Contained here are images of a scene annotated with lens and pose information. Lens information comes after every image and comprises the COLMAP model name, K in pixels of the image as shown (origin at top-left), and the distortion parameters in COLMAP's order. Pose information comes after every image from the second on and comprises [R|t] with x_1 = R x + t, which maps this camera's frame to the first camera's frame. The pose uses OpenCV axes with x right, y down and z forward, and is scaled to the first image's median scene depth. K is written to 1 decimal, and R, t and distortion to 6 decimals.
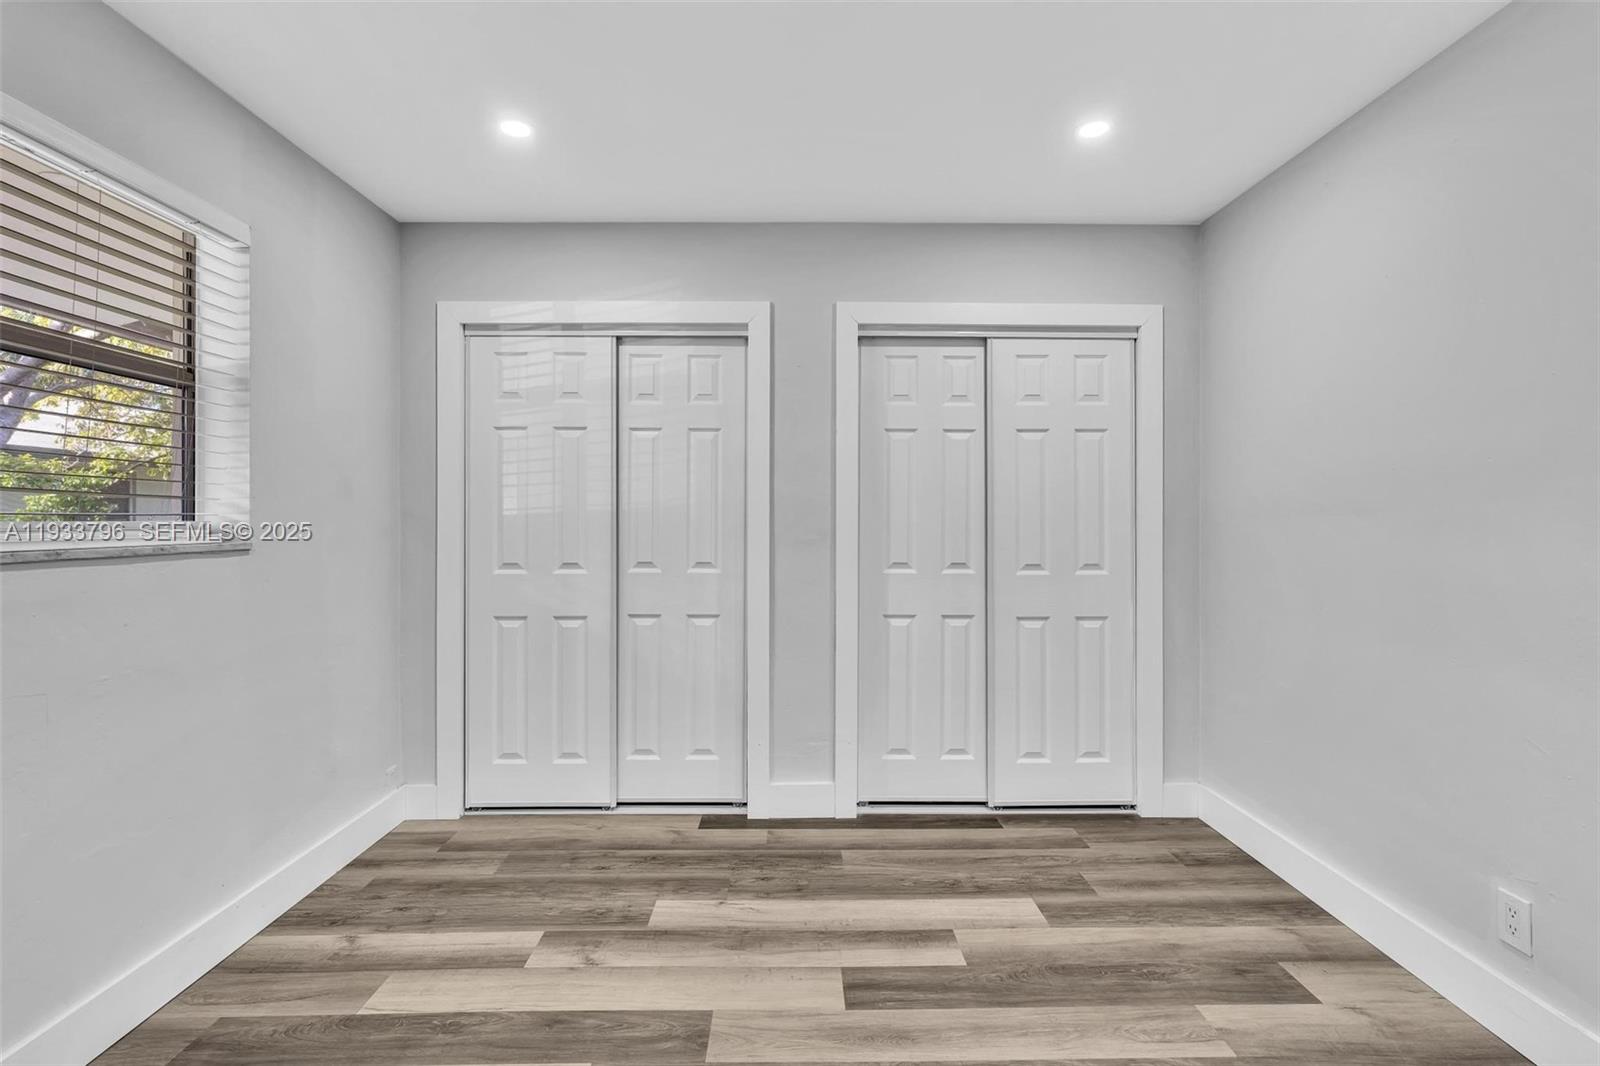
lens RADIAL K [[723.7, 0, 804.3], [0, 723.7, 527.6], [0, 0, 1]] dist [-0.008092, 0.004037]
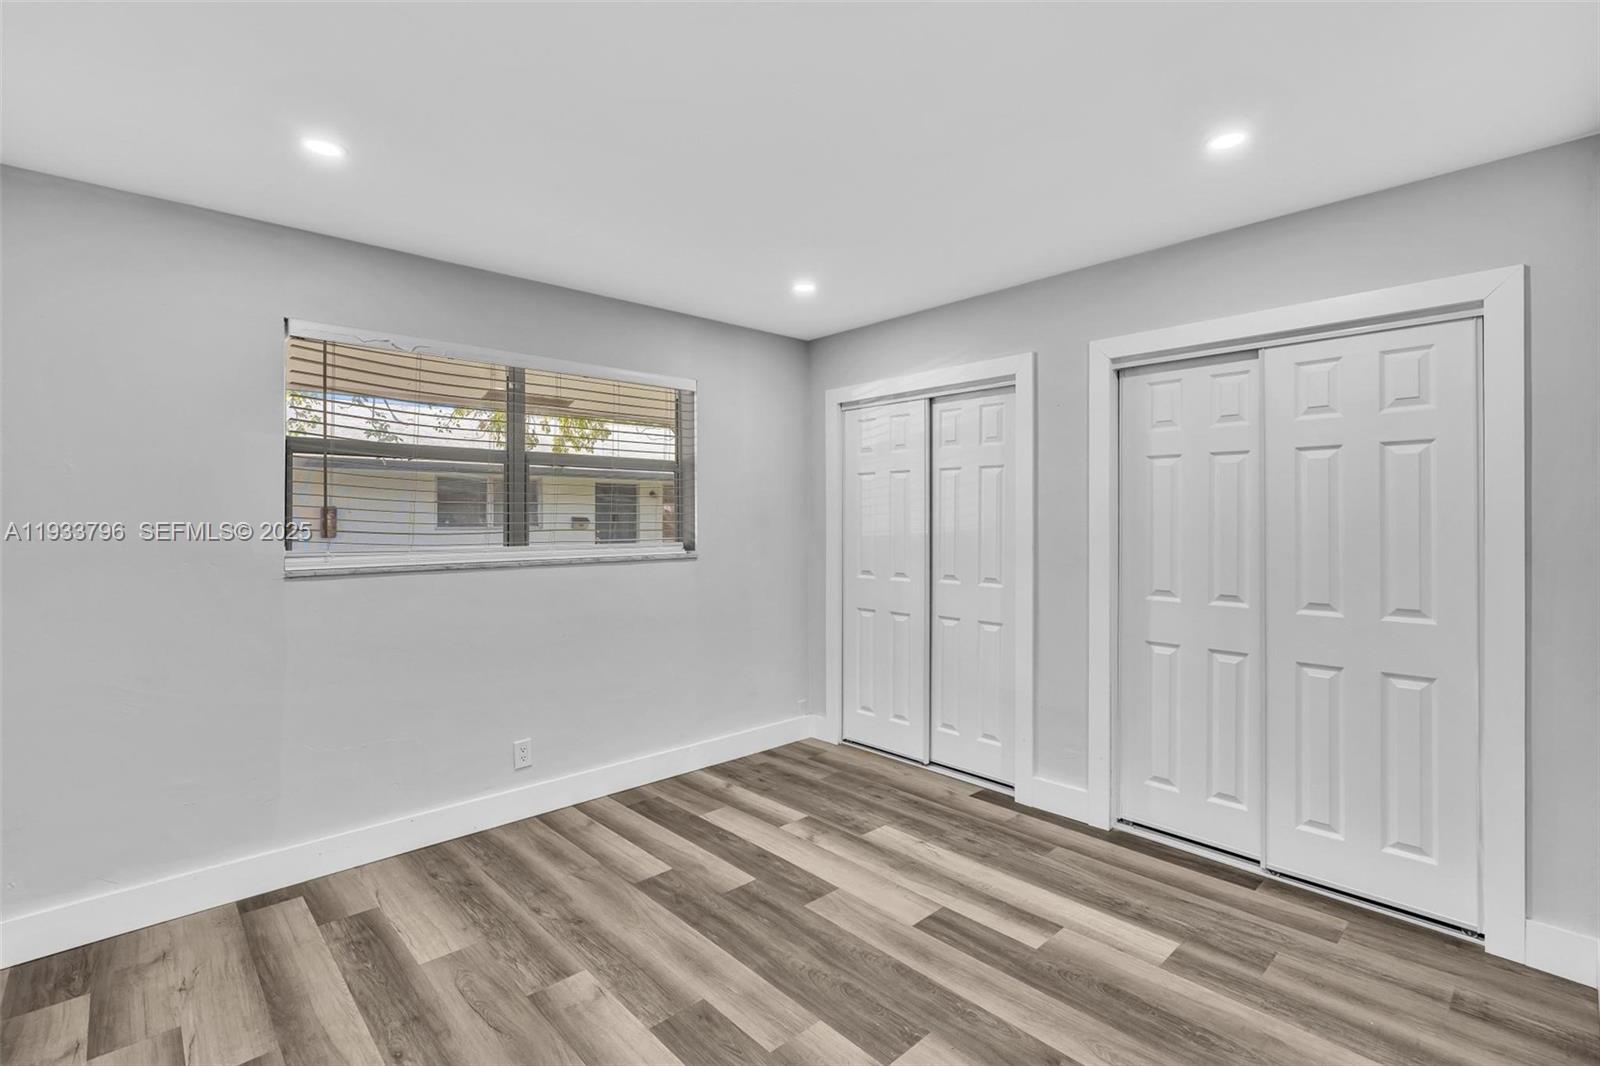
lens RADIAL K [[723.7, 0, 804.3], [0, 723.7, 527.6], [0, 0, 1]] dist [-0.008092, 0.004037]
pose [[0.673200, 0.008161, -0.739416, 0.550889], [0.005560, 0.999855, 0.016098, -0.058388], [0.739440, -0.014948, 0.673057, -0.026281]]
